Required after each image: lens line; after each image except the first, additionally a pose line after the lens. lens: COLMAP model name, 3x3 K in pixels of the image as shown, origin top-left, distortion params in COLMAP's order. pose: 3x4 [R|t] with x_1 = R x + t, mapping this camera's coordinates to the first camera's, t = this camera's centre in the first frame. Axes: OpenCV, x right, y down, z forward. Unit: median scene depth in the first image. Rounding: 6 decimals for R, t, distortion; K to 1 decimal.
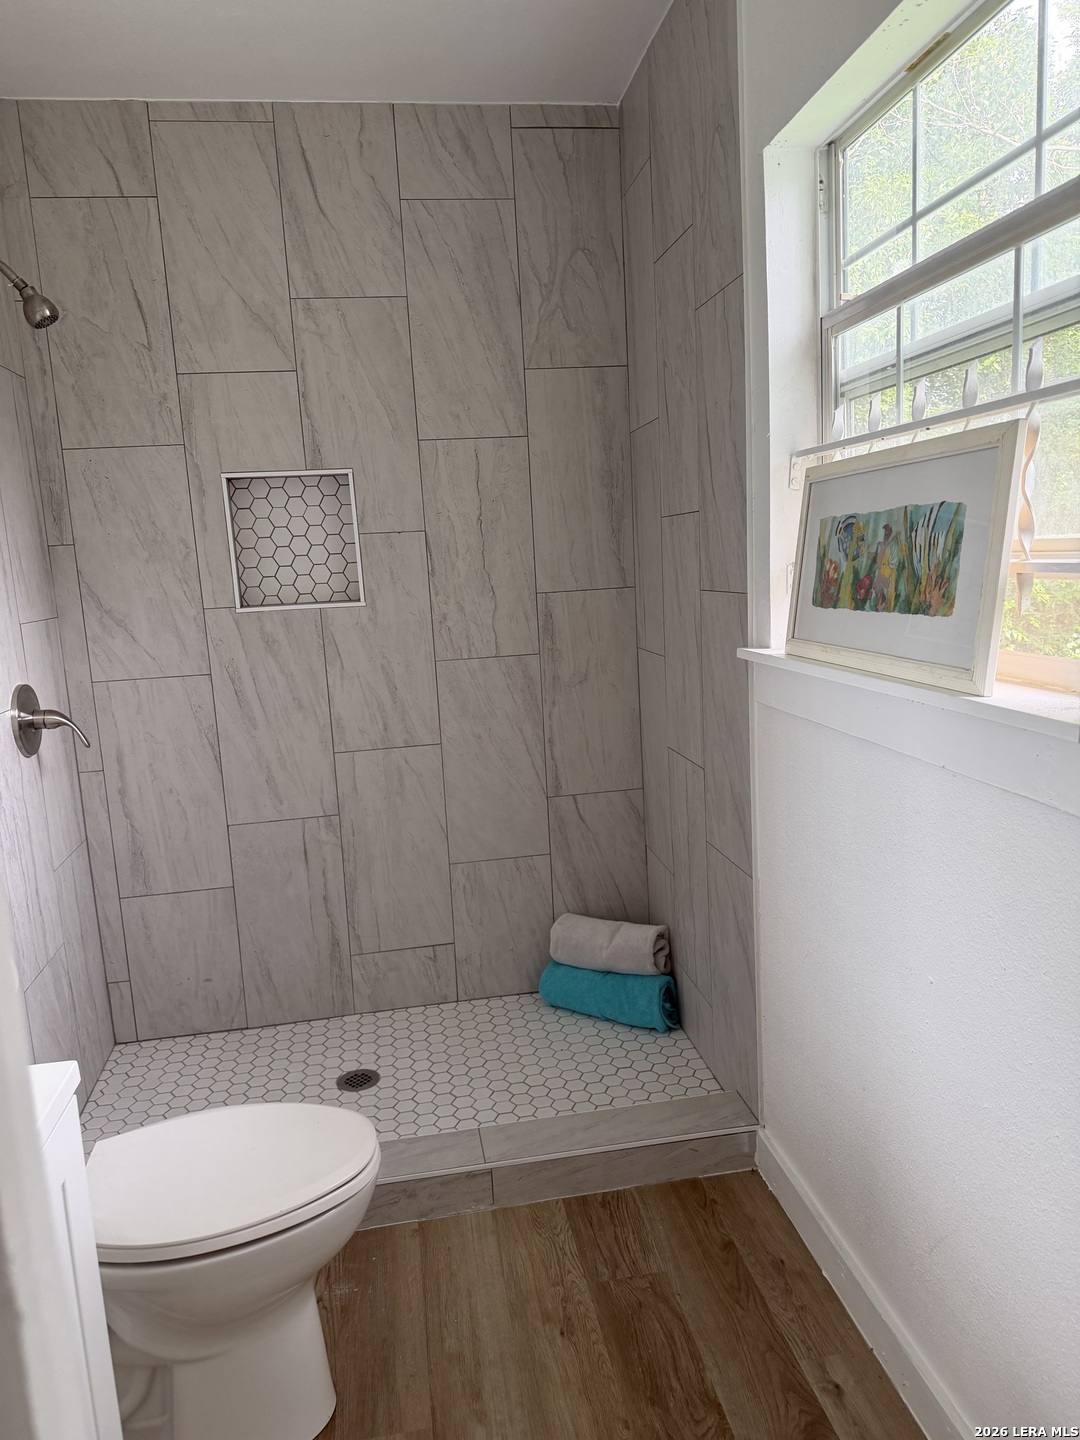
lens RADIAL K [[1011.0, 0, 533.5], [0, 1011.0, 719.2], [0, 0, 1]] dist [0.103126, -0.145584]
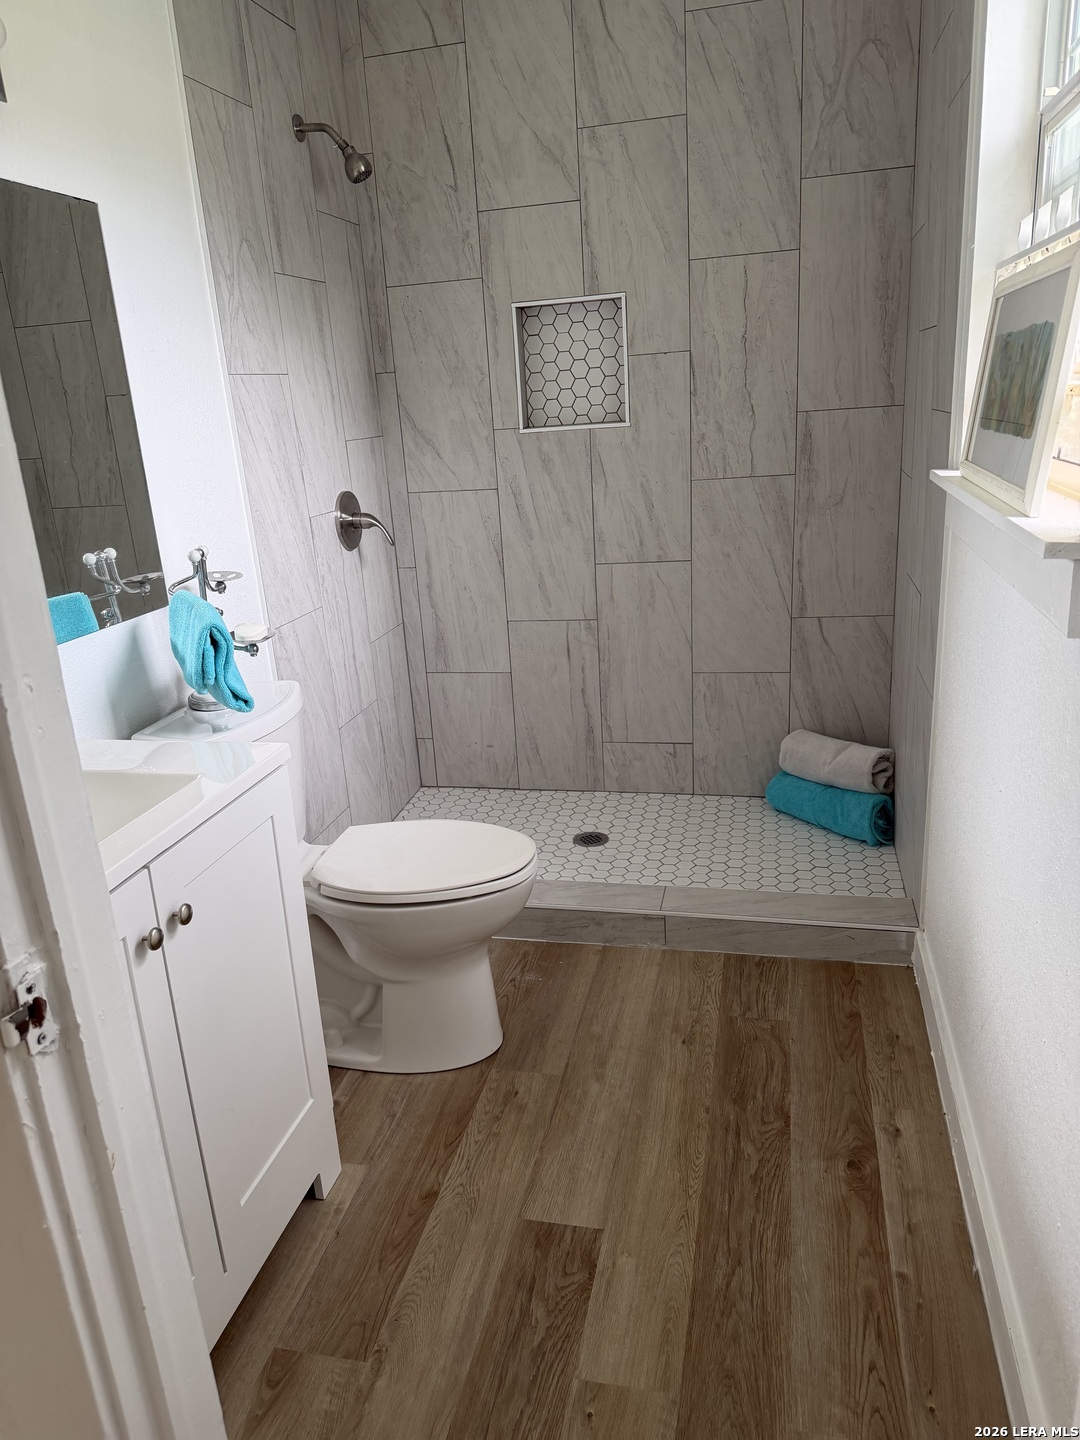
lens RADIAL K [[1008.9, 0, 523.5], [0, 1008.9, 723.8], [0, 0, 1]] dist [0.087637, -0.140915]
pose [[0.923538, 0.112782, -0.366547, 0.163991], [-0.047945, 0.982236, 0.181422, 0.008467], [0.380497, -0.149976, 0.912540, -0.080148]]
